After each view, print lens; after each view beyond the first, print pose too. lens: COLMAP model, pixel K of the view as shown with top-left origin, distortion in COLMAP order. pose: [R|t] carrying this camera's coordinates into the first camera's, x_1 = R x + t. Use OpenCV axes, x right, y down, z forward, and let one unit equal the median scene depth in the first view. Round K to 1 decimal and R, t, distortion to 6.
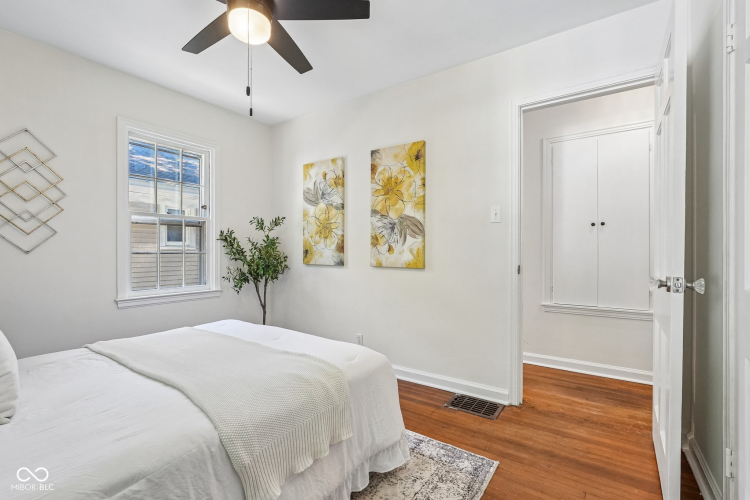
lens RADIAL K [[334.5, 0, 374.3], [0, 334.5, 250.2], [0, 0, 1]] dist [-0.013323, 0.000758]
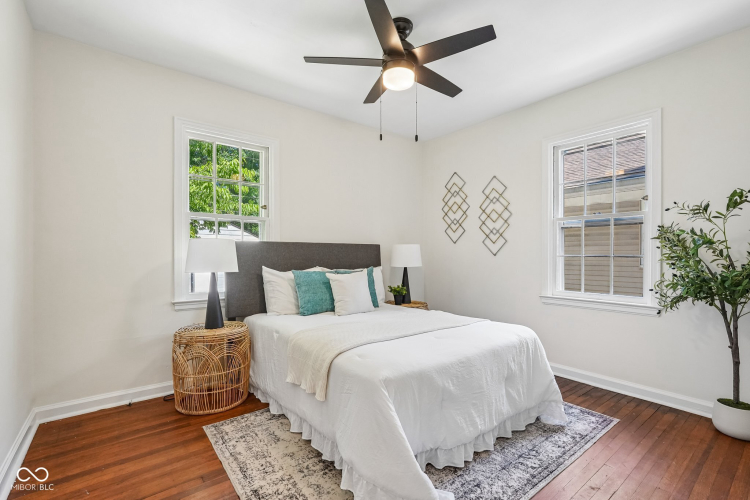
lens RADIAL K [[334.5, 0, 373.8], [0, 334.5, 252.9], [0, 0, 1]] dist [-0.013323, 0.000758]
pose [[-0.306360, -0.003719, -0.951908, 0.607126], [-0.002281, 0.999992, -0.003173, 0.004618], [0.951913, 0.001199, -0.306366, 0.908418]]
